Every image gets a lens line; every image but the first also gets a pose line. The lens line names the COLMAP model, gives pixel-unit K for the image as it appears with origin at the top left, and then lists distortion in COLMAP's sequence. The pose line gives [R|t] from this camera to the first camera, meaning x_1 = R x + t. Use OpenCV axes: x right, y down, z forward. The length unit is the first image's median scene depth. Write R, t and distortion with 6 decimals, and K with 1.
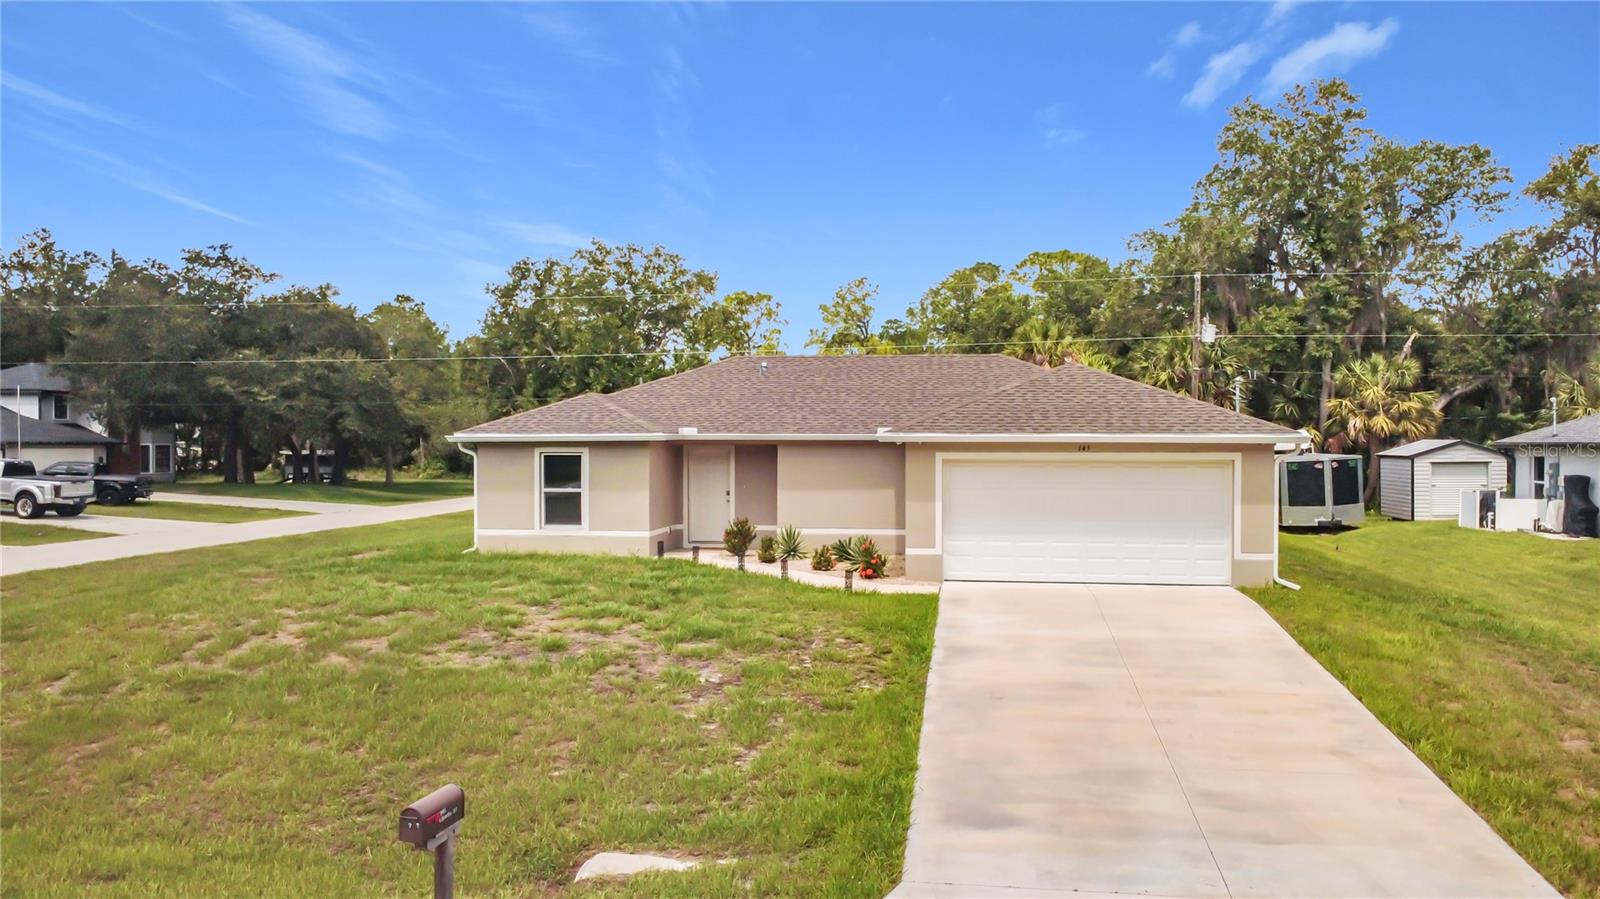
lens RADIAL K [[1187.9, 0, 800.0], [0, 1187.9, 449.5], [0, 0, 1]] dist [0.001964, -0.001106]
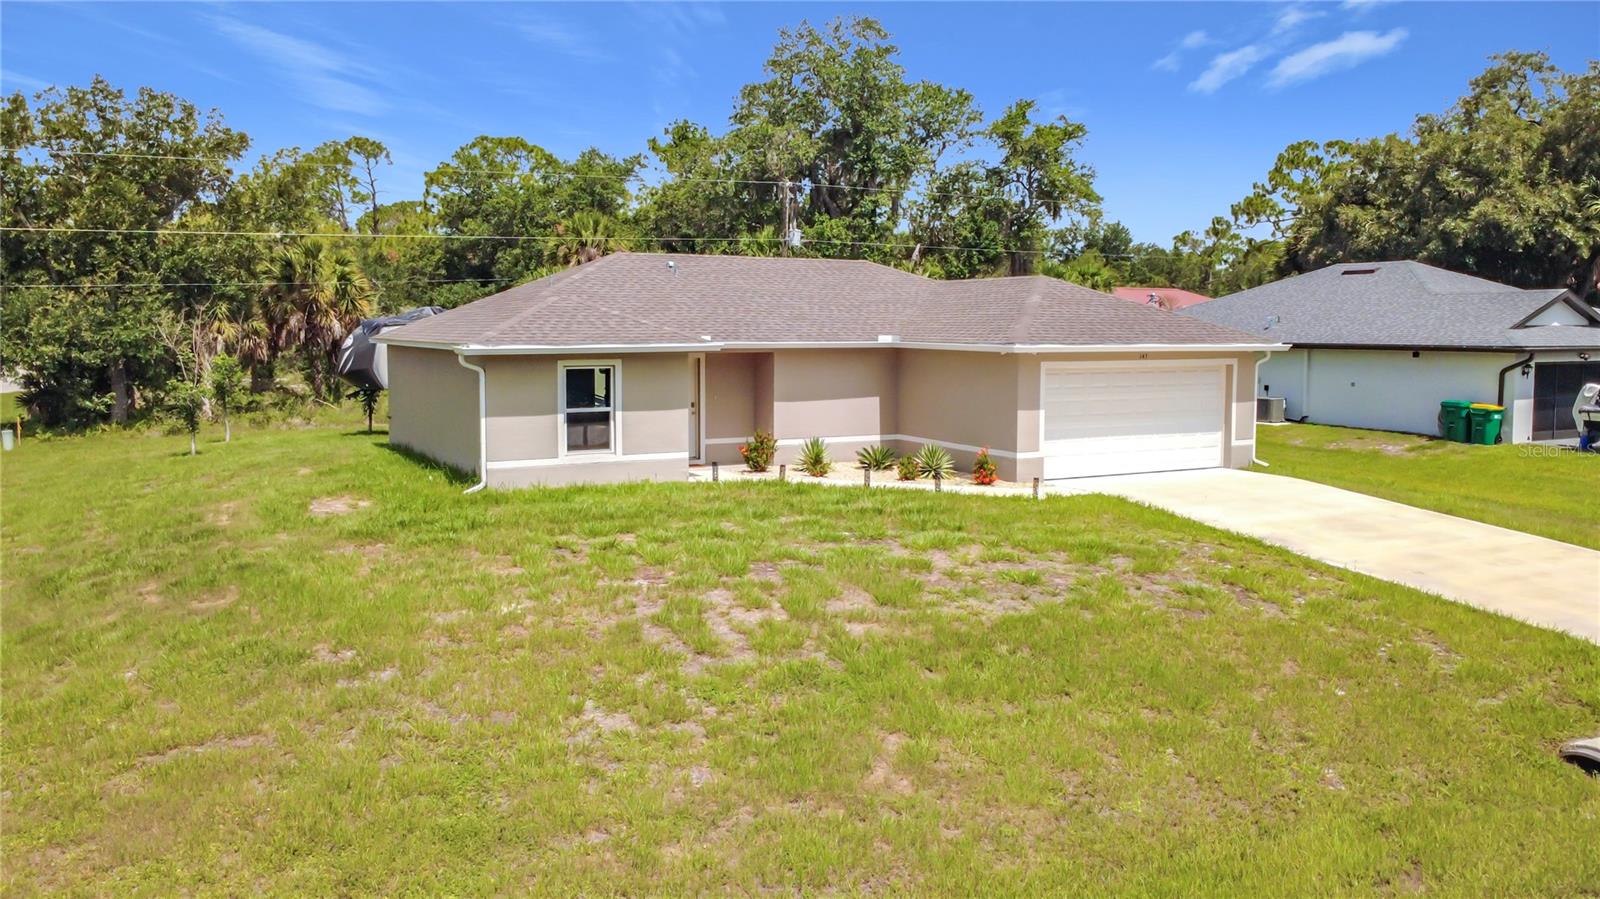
lens RADIAL K [[1198.0, 0, 773.5], [0, 1198.0, 398.3], [0, 0, 1]] dist [-0.001020, 0.002311]
pose [[0.811849, -0.034308, 0.582859, -0.545283], [0.003290, 0.998525, 0.054193, -0.018494], [-0.583859, -0.042079, 0.810764, 0.205901]]
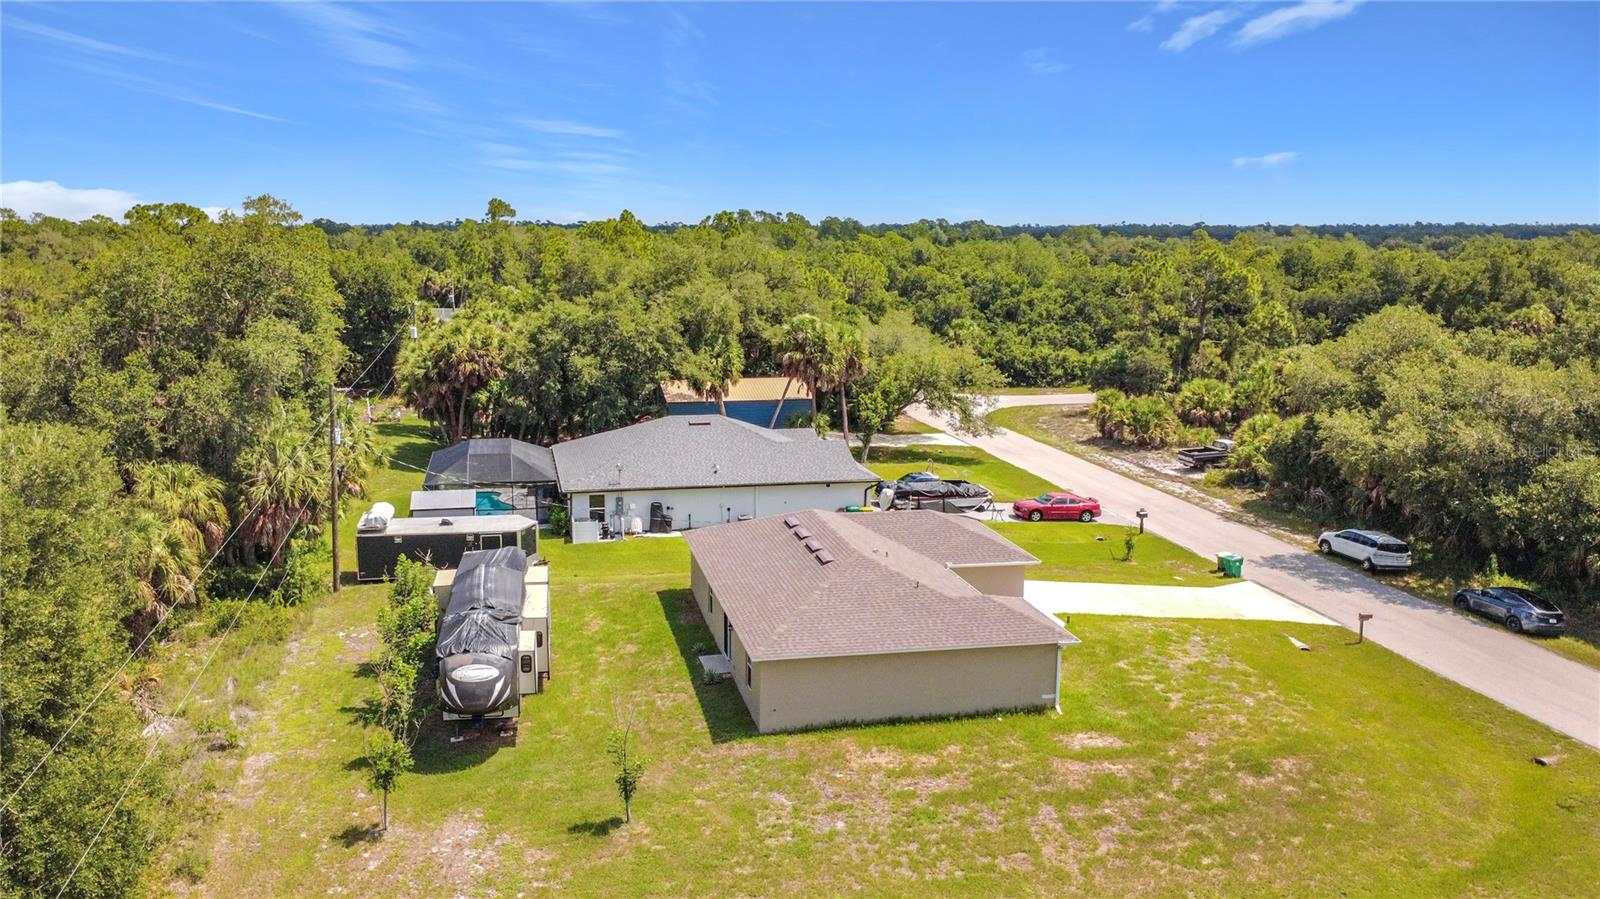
lens RADIAL K [[1233.7, 0, 701.7], [0, 1233.7, 449.3], [0, 0, 1]] dist [-0.002086, -0.001975]
pose [[-0.305638, -0.172613, 0.936371, -1.478111], [0.011142, 0.982714, 0.184793, -0.515095], [-0.952083, 0.066913, -0.298431, 1.770772]]
